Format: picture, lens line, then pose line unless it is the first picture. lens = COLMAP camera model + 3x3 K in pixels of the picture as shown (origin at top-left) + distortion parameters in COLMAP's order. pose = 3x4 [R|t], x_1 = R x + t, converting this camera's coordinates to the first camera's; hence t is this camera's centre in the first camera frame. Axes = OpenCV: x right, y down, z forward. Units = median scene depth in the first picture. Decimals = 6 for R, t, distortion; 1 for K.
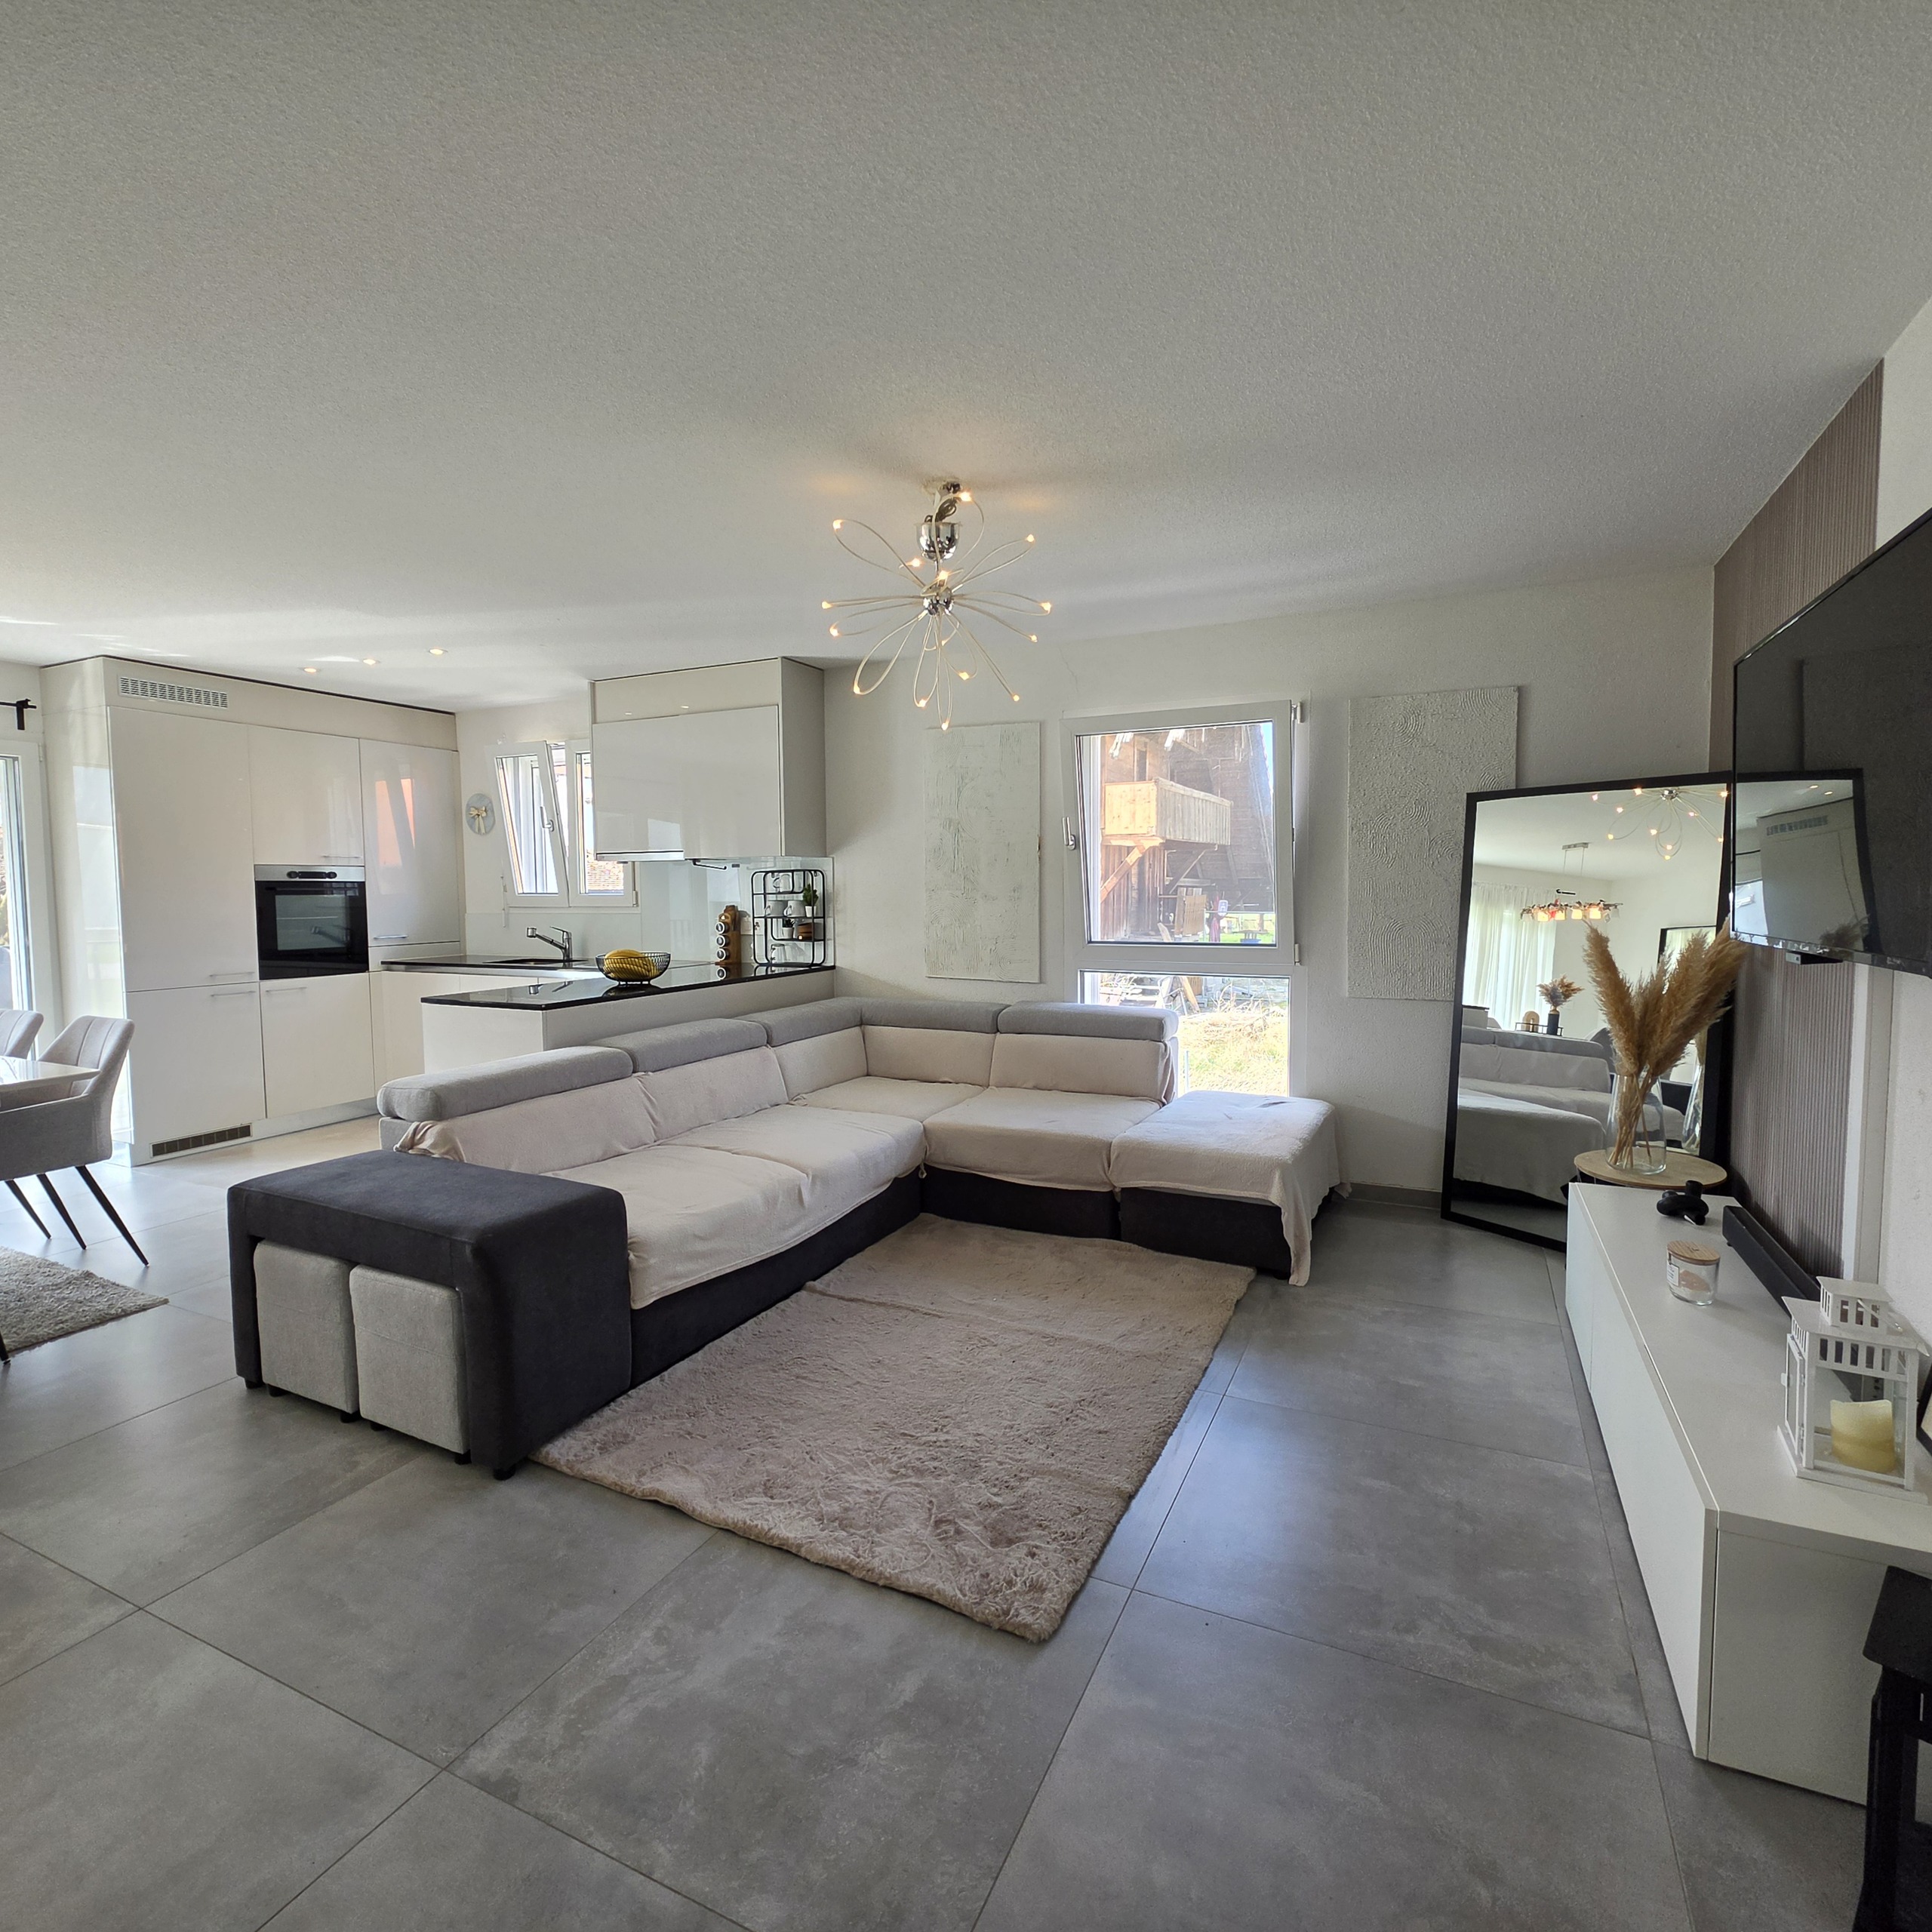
lens RADIAL K [[1037.7, 0, 968.4], [0, 1037.7, 936.7], [0, 0, 1]] dist [0.024157, 0.001010]
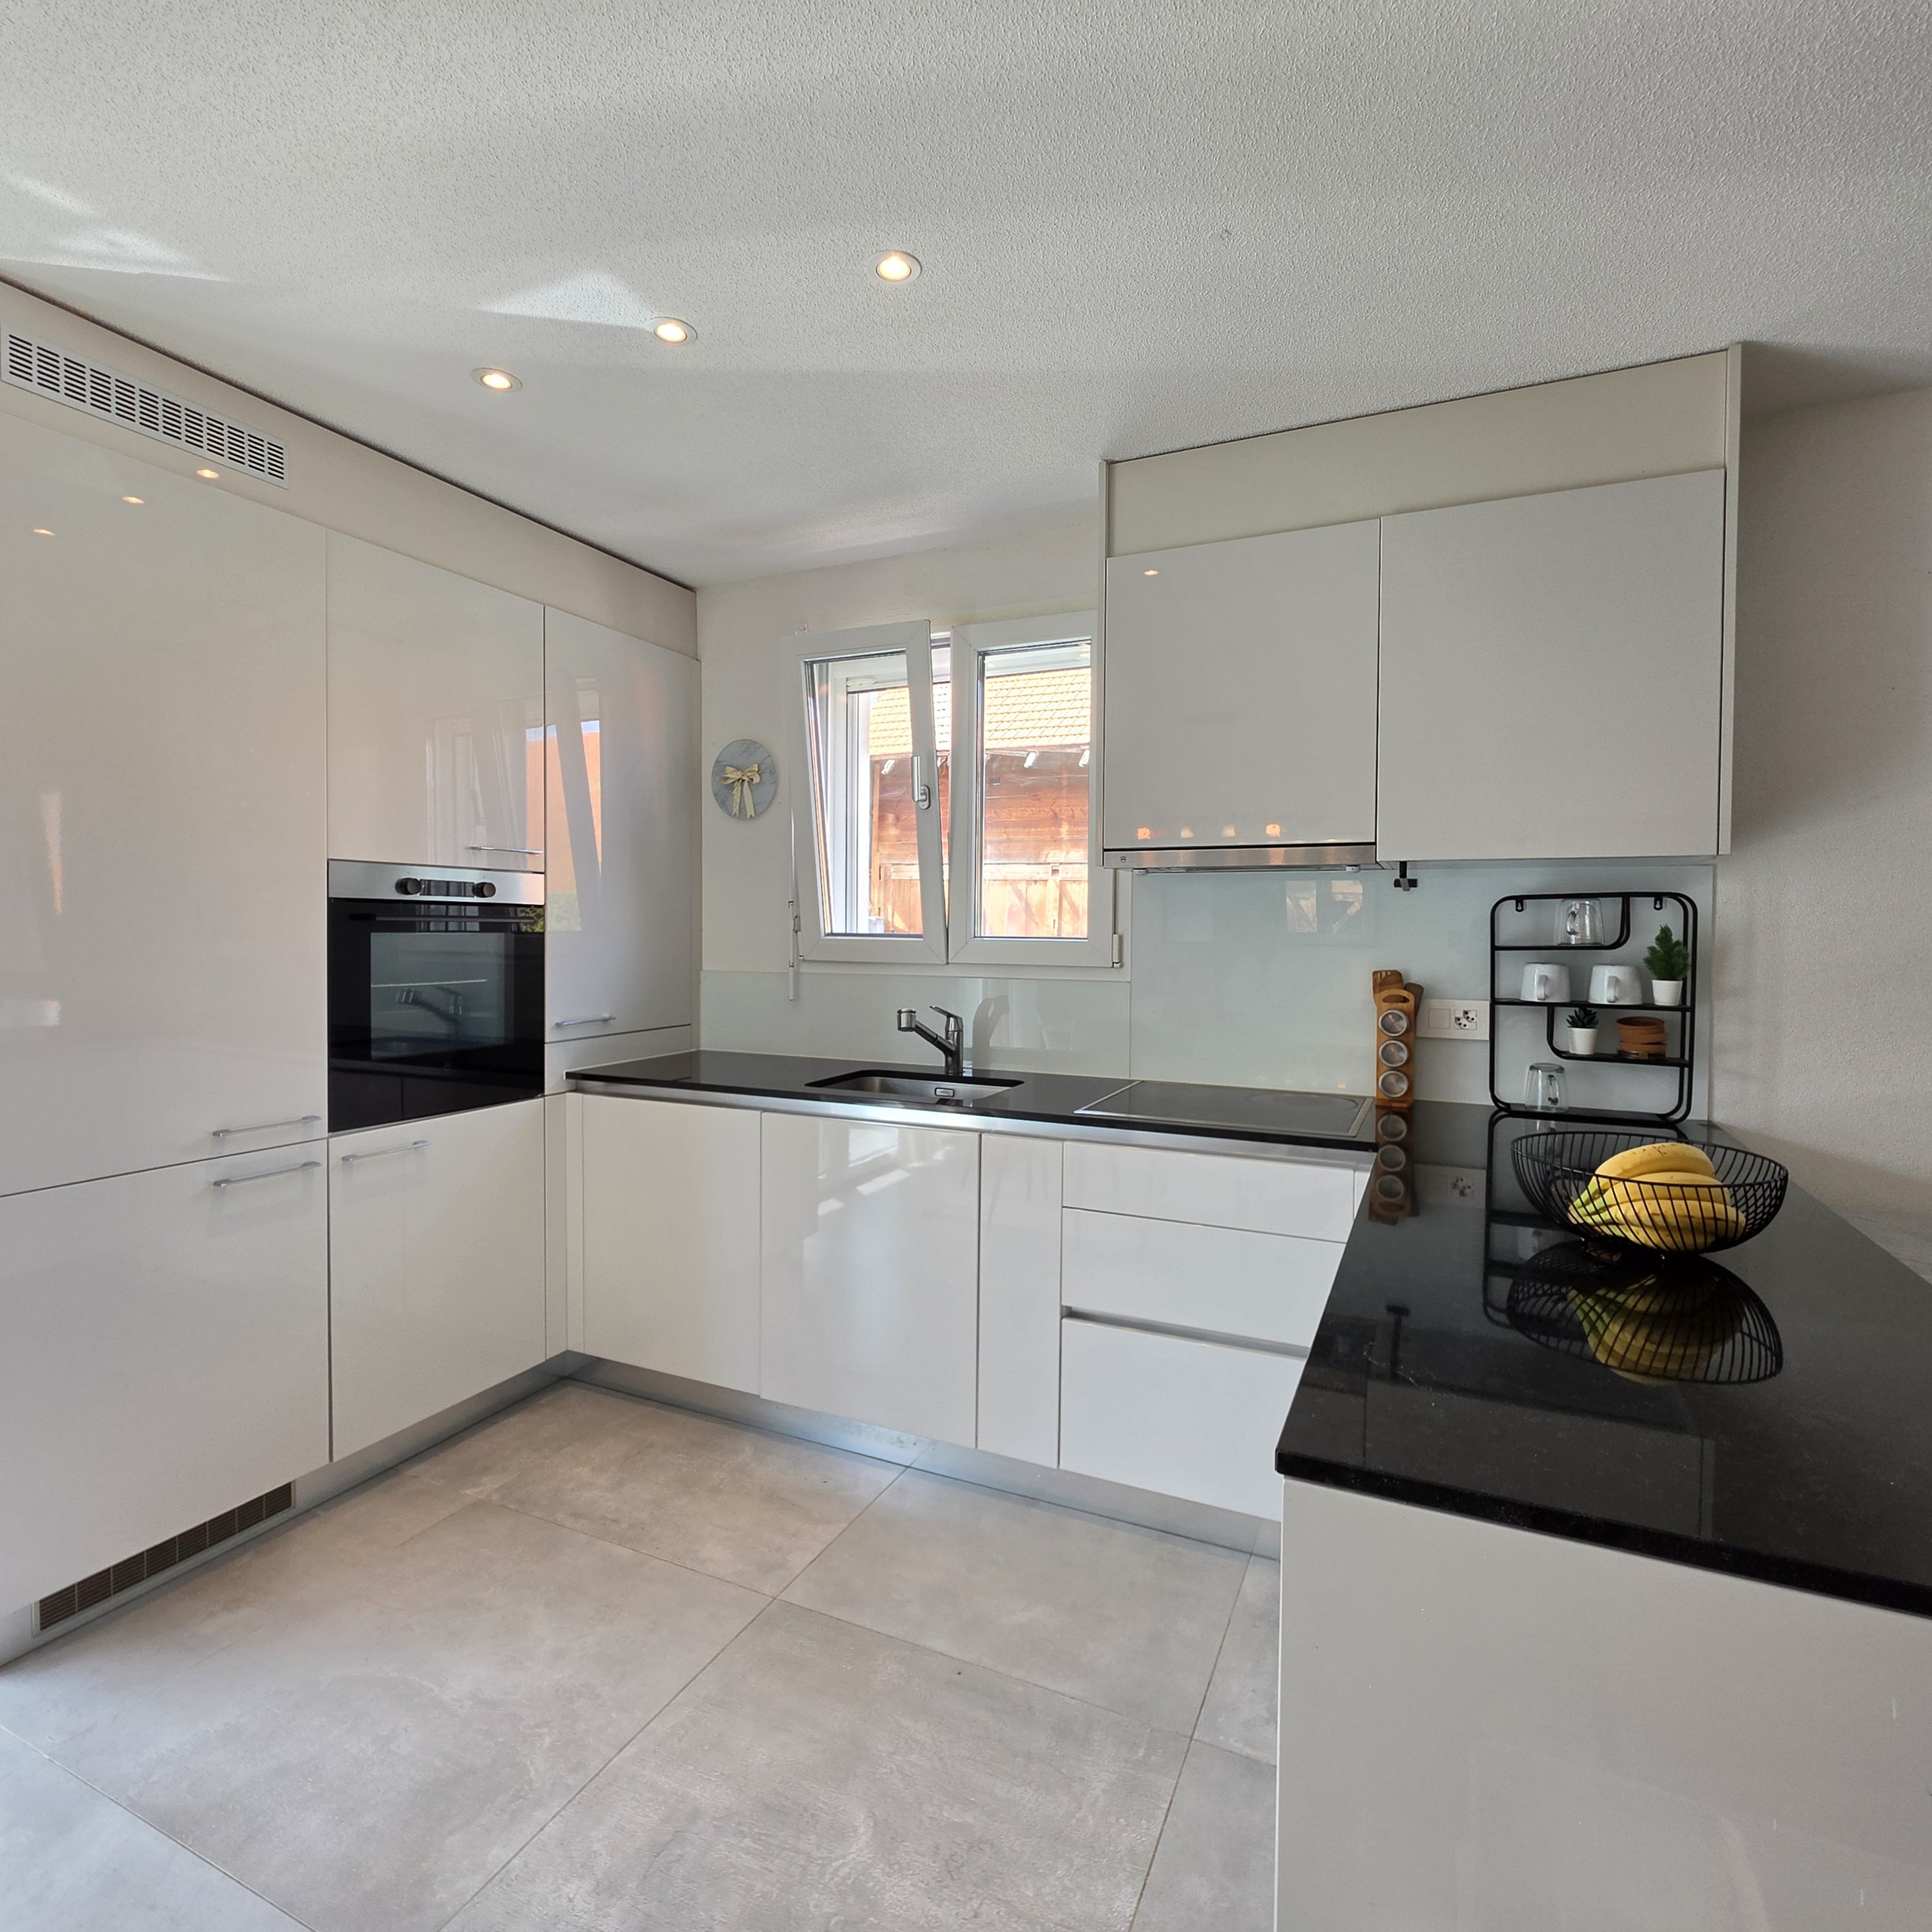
lens RADIAL K [[1037.7, 0, 968.4], [0, 1037.7, 936.7], [0, 0, 1]] dist [0.024157, 0.001010]
pose [[0.999442, 0.016644, 0.028961, -0.414788], [-0.015456, 0.999049, -0.040776, -0.023411], [-0.029612, 0.040305, 0.998749, 0.546232]]
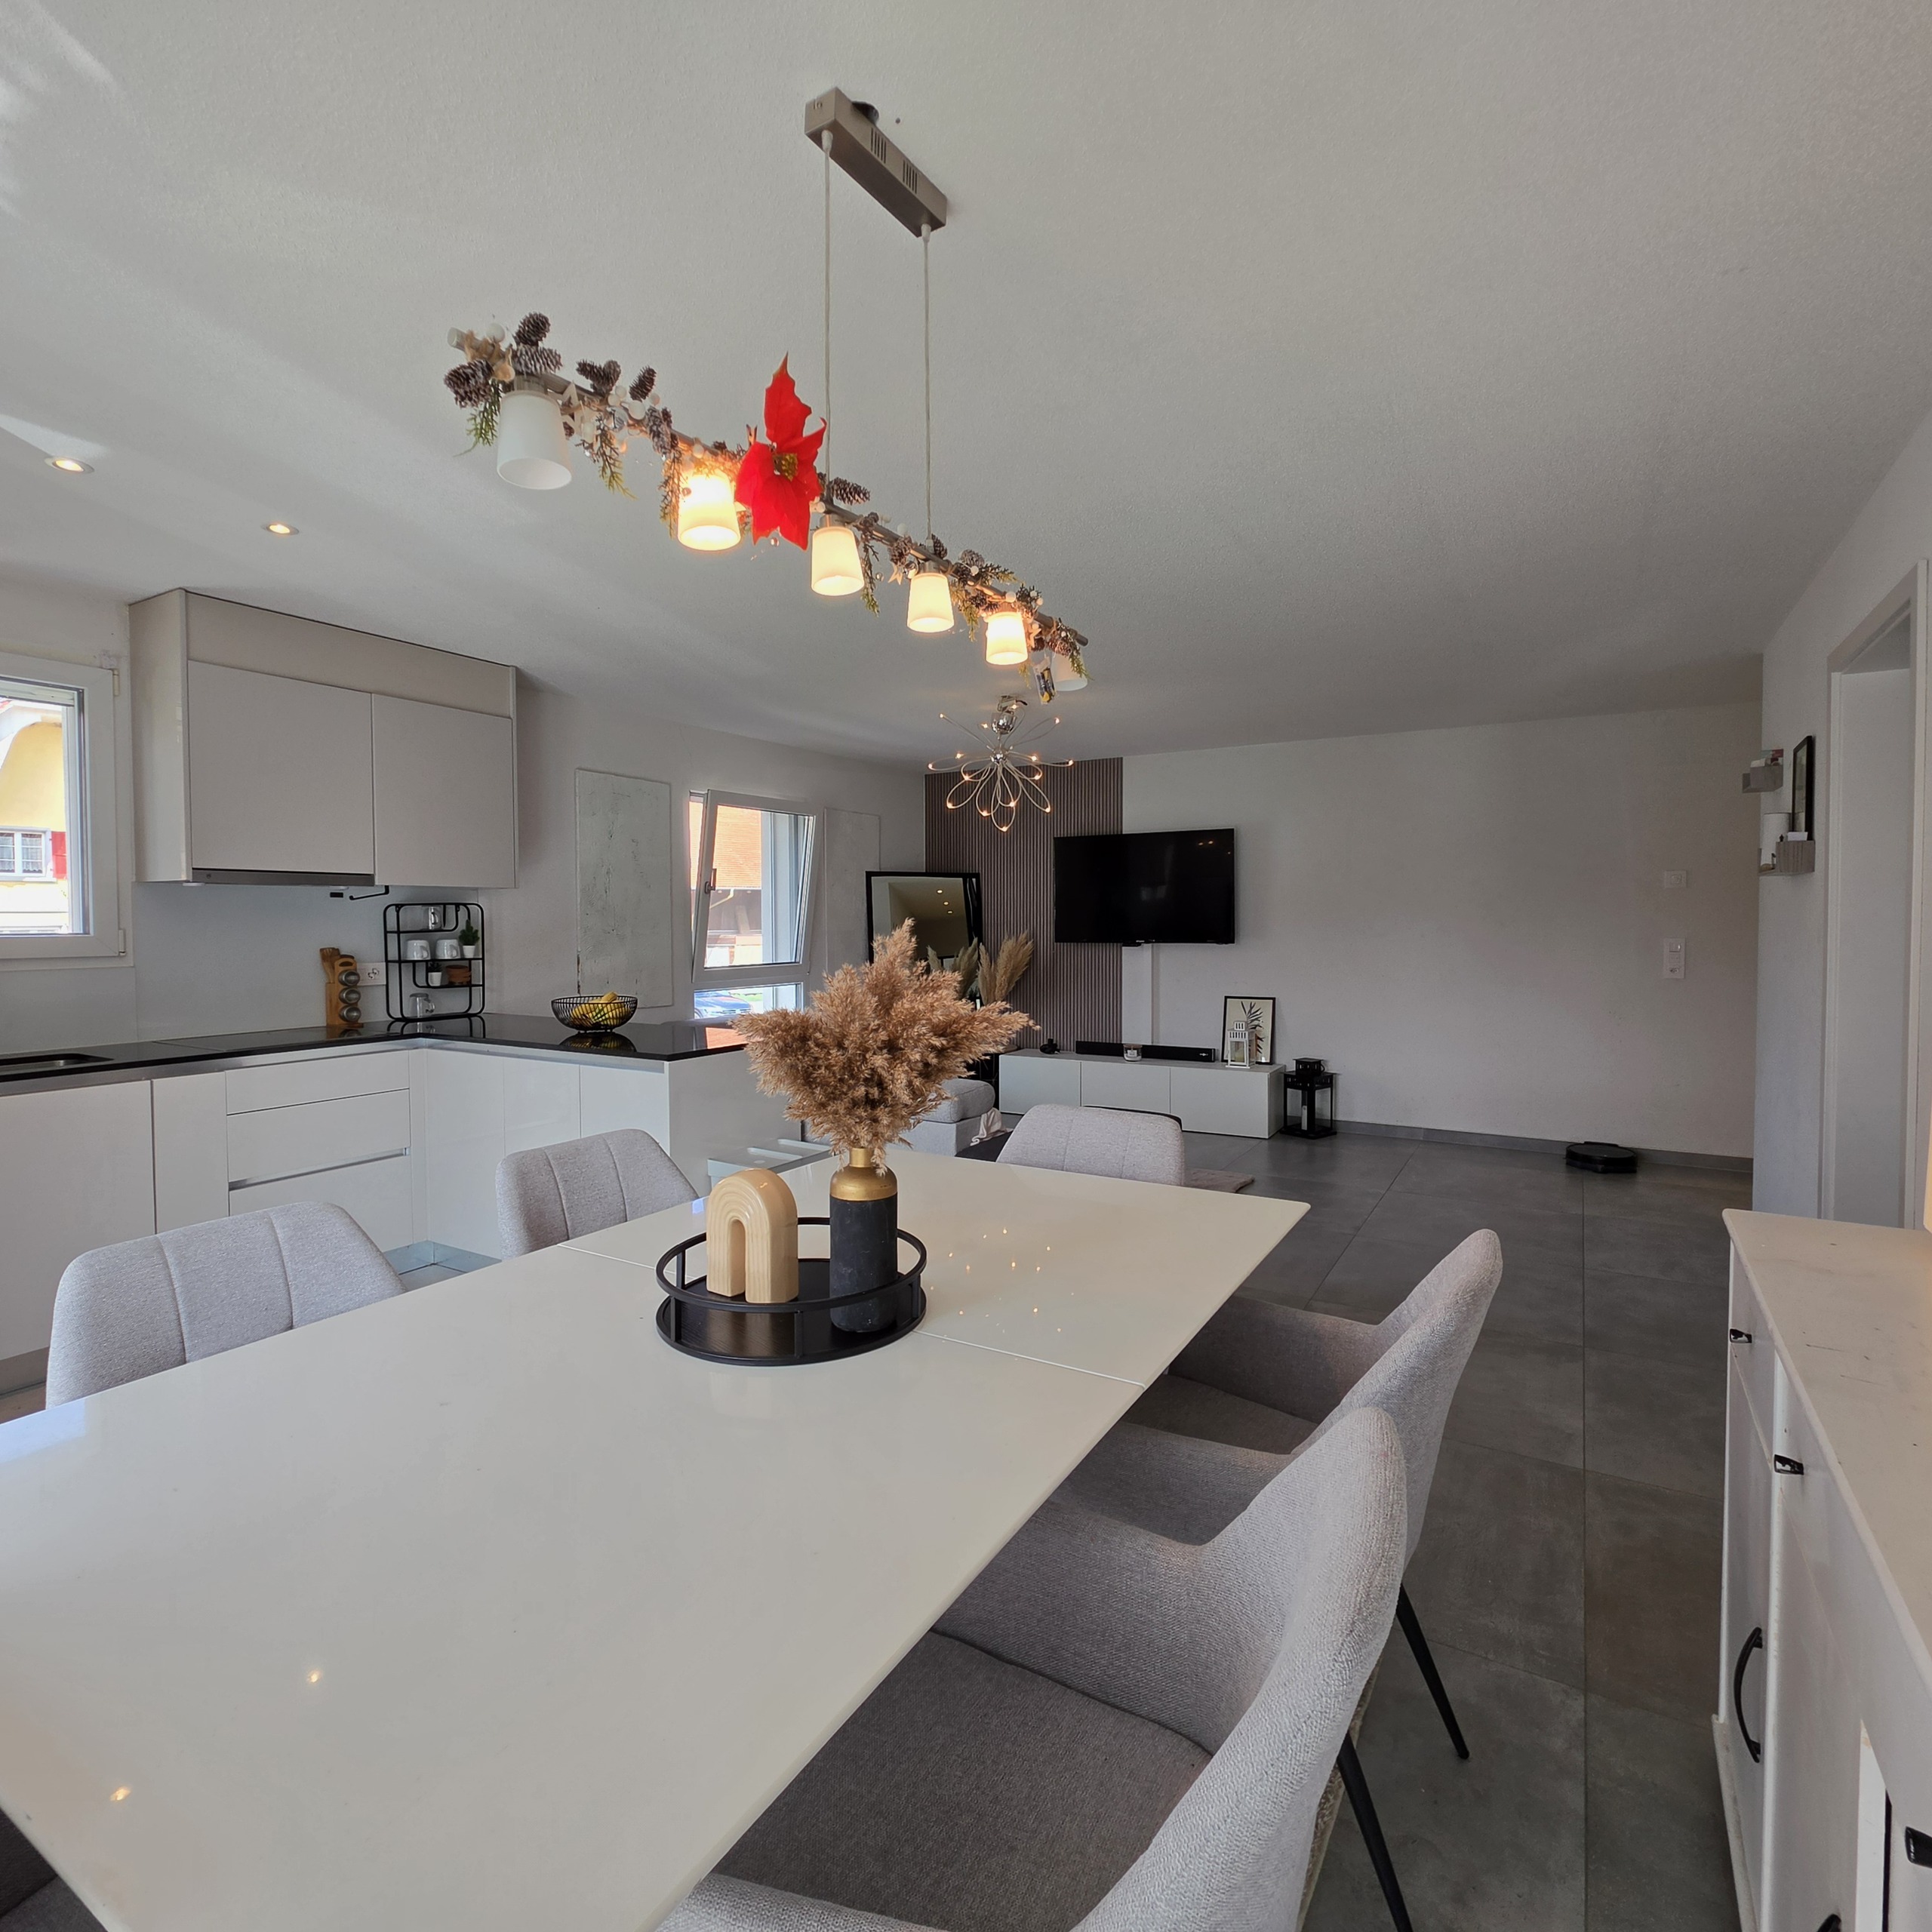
lens RADIAL K [[1037.7, 0, 968.4], [0, 1037.7, 936.7], [0, 0, 1]] dist [0.024157, 0.001010]
pose [[0.085239, -0.006449, 0.996340, -0.909407], [0.059691, 0.998216, 0.001355, -0.012303], [-0.994571, 0.059357, 0.085472, 0.480163]]
